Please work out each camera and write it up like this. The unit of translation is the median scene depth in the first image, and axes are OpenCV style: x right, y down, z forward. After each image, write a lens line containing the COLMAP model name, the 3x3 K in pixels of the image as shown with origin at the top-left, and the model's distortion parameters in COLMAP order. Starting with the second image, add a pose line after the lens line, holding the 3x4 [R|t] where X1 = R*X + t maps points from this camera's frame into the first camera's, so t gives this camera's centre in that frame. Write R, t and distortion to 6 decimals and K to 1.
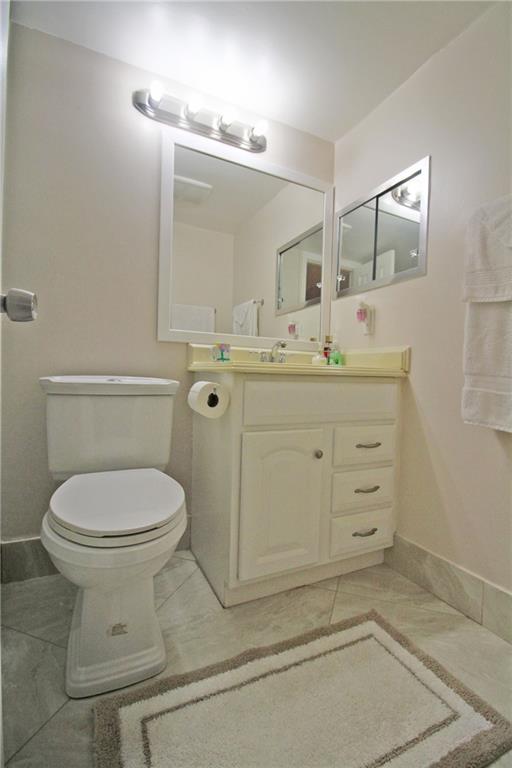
lens RADIAL K [[366.0, 0, 256.0], [0, 366.0, 384.0], [0, 0, 1]] dist [-0.016415, -0.000619]
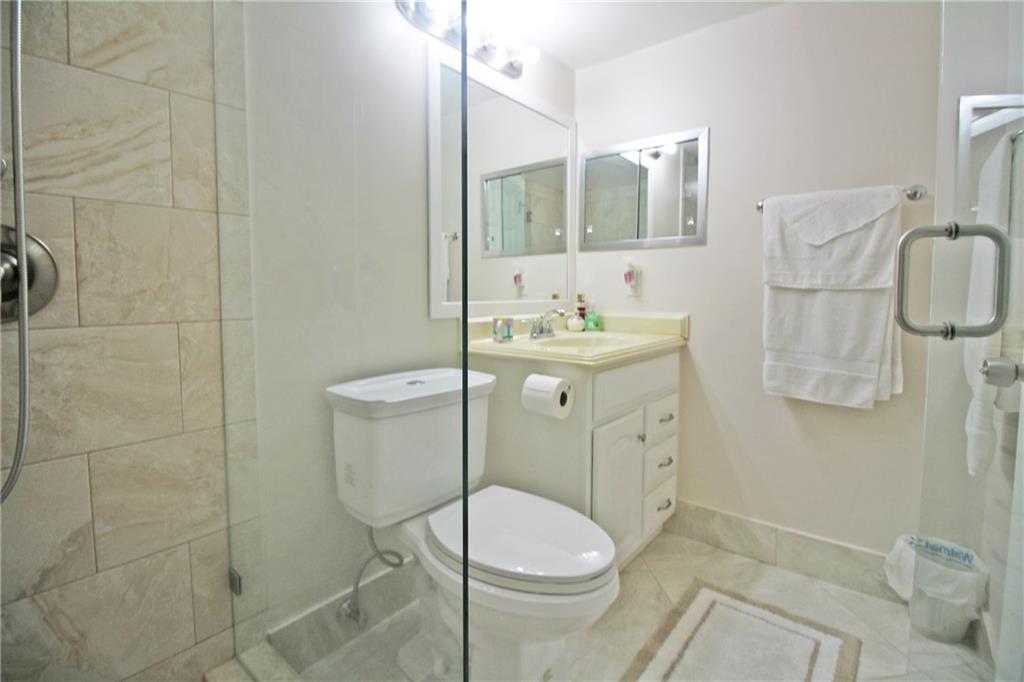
lens RADIAL K [[488.0, 0, 514.3], [0, 488.0, 322.1], [0, 0, 1]] dist [-0.016415, -0.000619]
pose [[0.913067, -0.054249, 0.404185, -0.600142], [0.037262, 0.998065, 0.049783, -0.177480], [-0.406104, -0.030395, 0.913321, -0.032452]]
